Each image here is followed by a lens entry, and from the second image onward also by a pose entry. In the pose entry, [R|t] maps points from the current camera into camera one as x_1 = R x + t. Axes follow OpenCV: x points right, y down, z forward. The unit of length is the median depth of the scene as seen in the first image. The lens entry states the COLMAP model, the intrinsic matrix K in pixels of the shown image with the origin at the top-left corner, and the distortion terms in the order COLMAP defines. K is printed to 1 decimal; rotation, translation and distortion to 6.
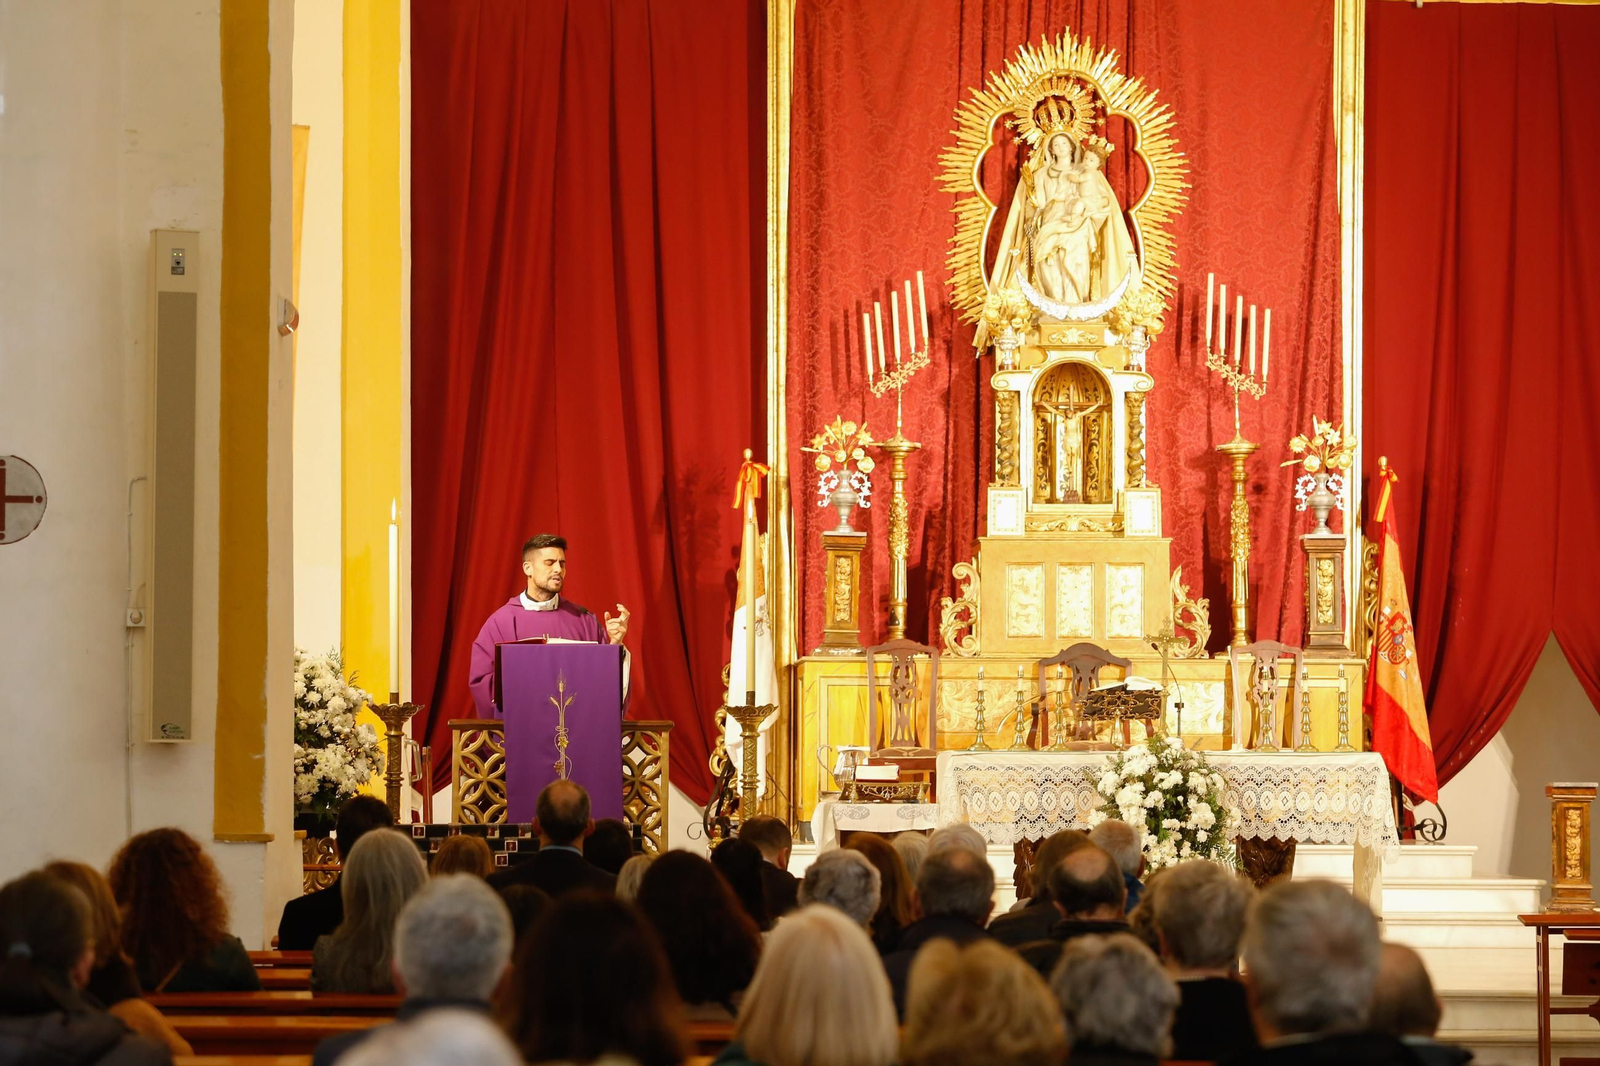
lens RADIAL K [[4797.9, 0, 800.0], [0, 4797.9, 533.0], [0, 0, 1]] dist [-0.019265, 0.282539]
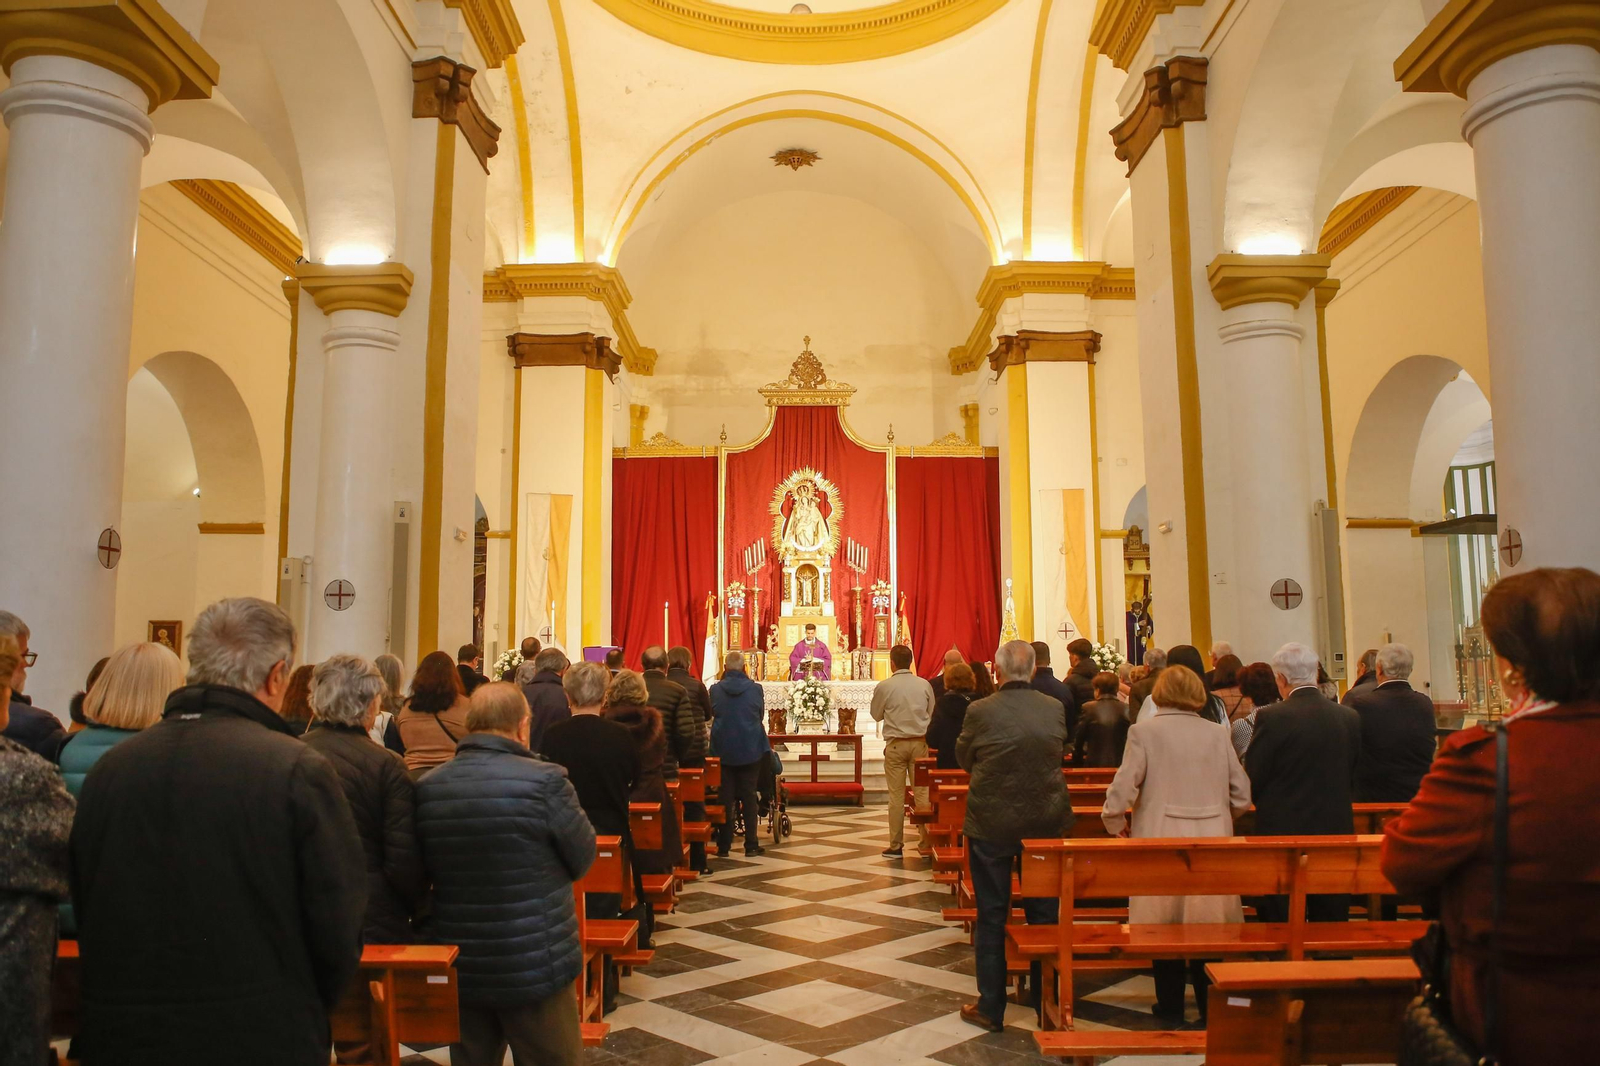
lens RADIAL K [[1170.7, 0, 799.6], [0, 1170.7, 540.1], [0, 0, 1]] dist [-0.104718, 0.000197]
pose [[0.999341, -0.012895, -0.033918, 0.078881], [0.010317, 0.997121, -0.075118, 0.008821], [0.034789, 0.074719, 0.996598, 0.186504]]
